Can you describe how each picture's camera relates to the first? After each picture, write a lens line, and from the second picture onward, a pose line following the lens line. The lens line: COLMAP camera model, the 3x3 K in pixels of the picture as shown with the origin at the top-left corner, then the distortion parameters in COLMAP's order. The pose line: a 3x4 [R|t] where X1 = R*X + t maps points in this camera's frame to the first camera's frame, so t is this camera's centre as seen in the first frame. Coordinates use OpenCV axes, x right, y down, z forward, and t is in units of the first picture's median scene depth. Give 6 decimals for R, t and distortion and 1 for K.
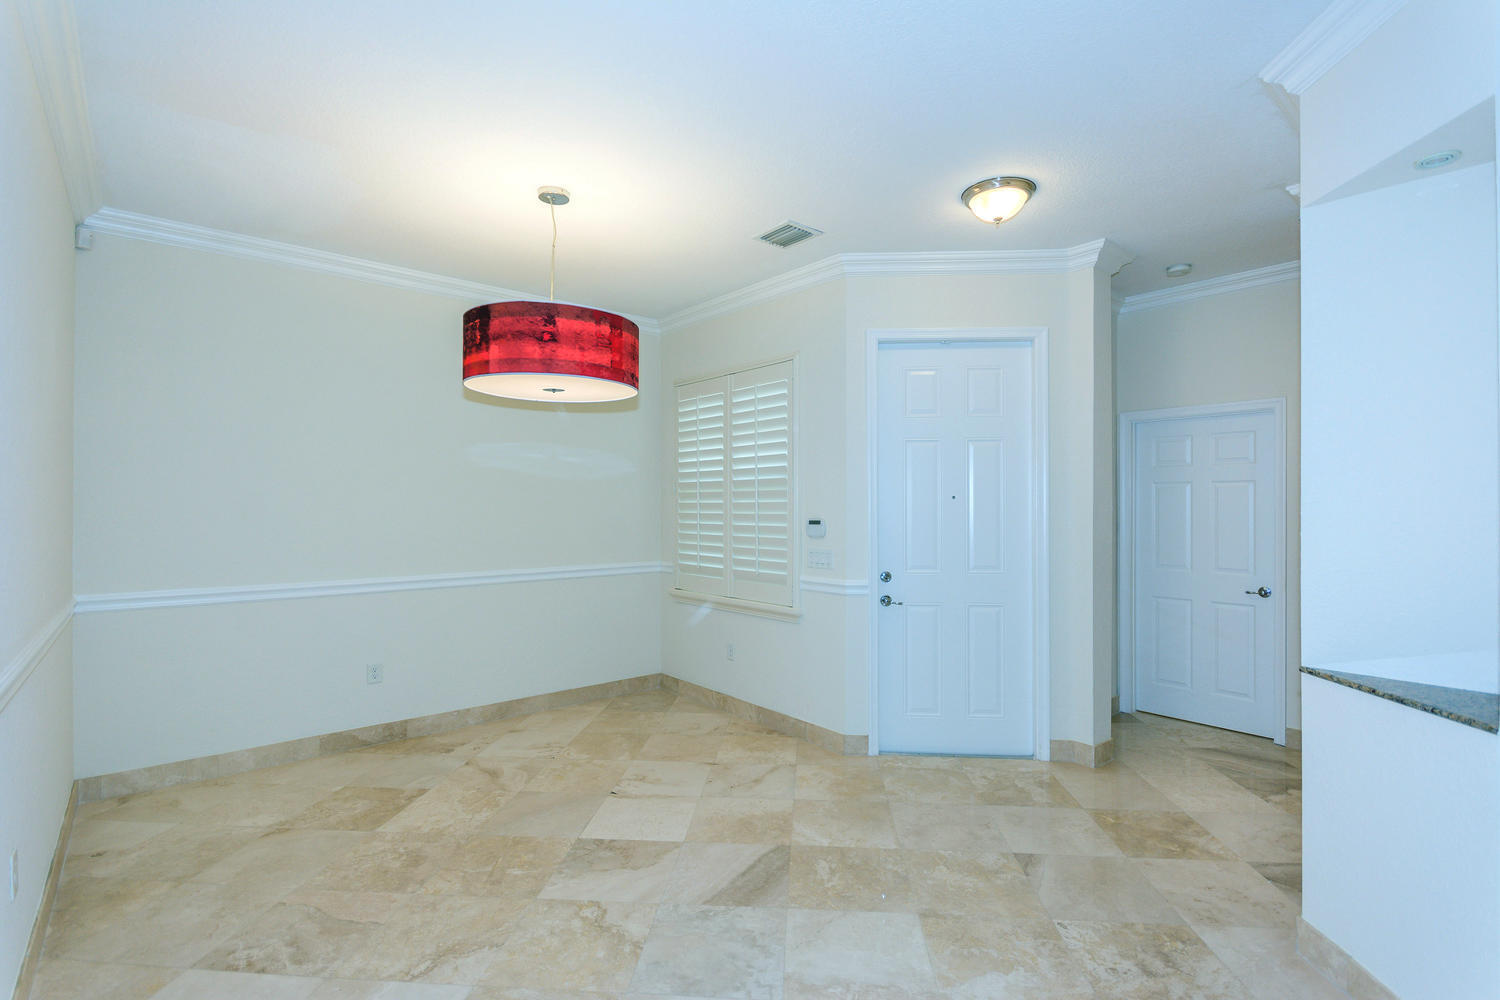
lens RADIAL K [[692.0, 0, 749.0], [0, 692.0, 512.8], [0, 0, 1]] dist [0.001497, 0.000376]
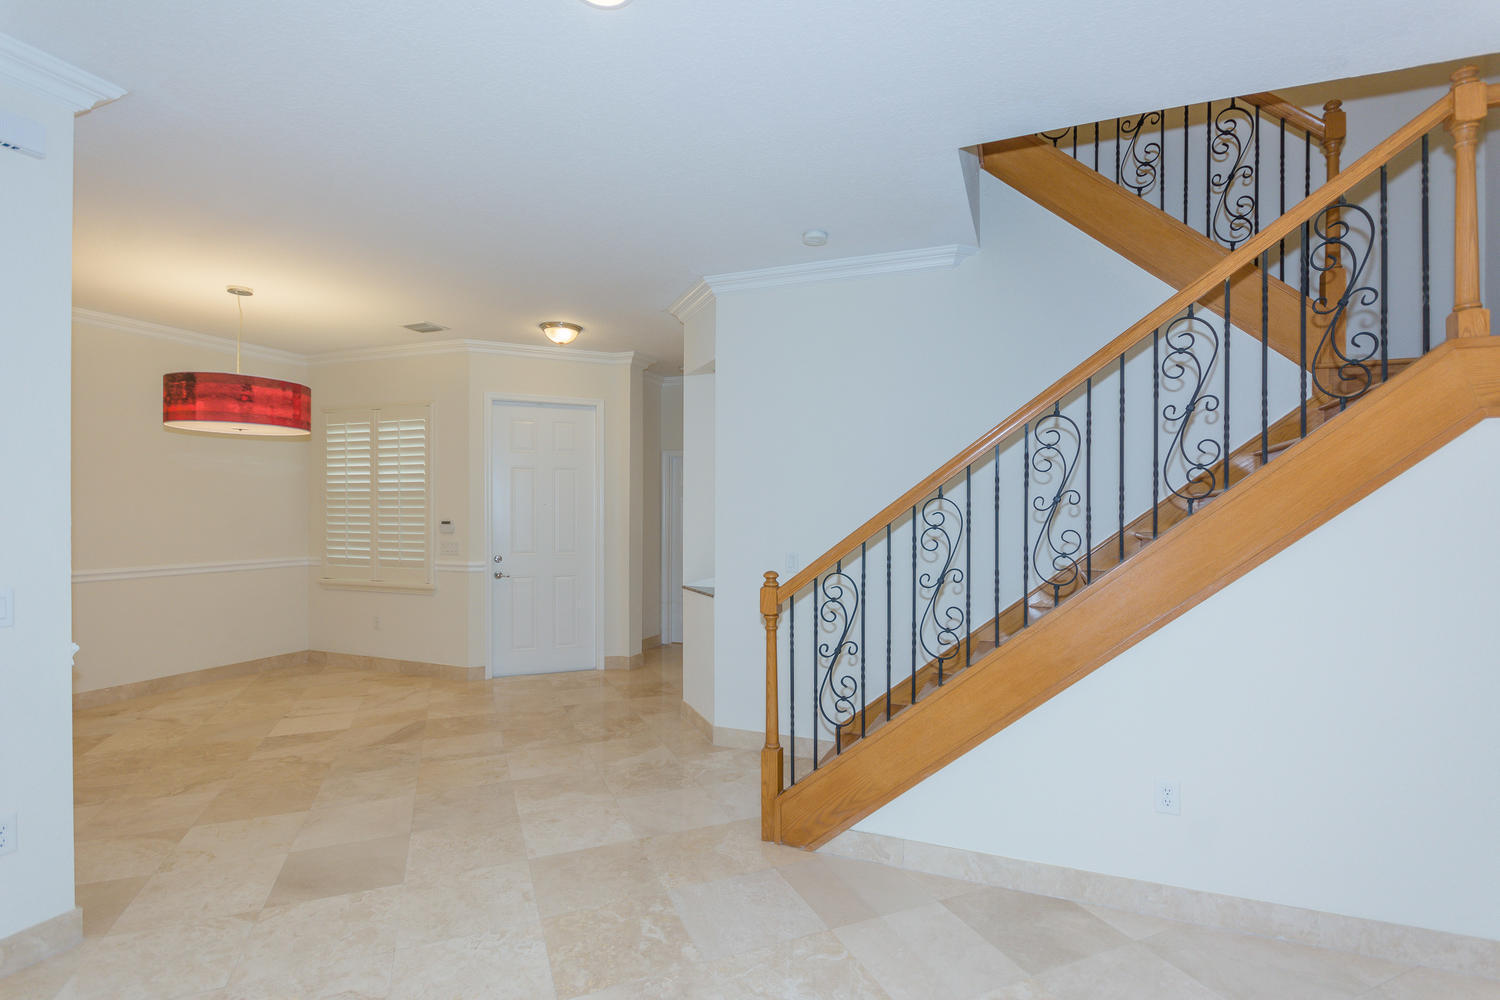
lens RADIAL K [[692.0, 0, 749.0], [0, 692.0, 512.8], [0, 0, 1]] dist [0.001497, 0.000376]
pose [[0.882229, 0.000187, 0.470821, -0.027778], [0.000783, 0.999998, -0.001864, -0.003539], [-0.470820, 0.002013, 0.882227, -0.608958]]
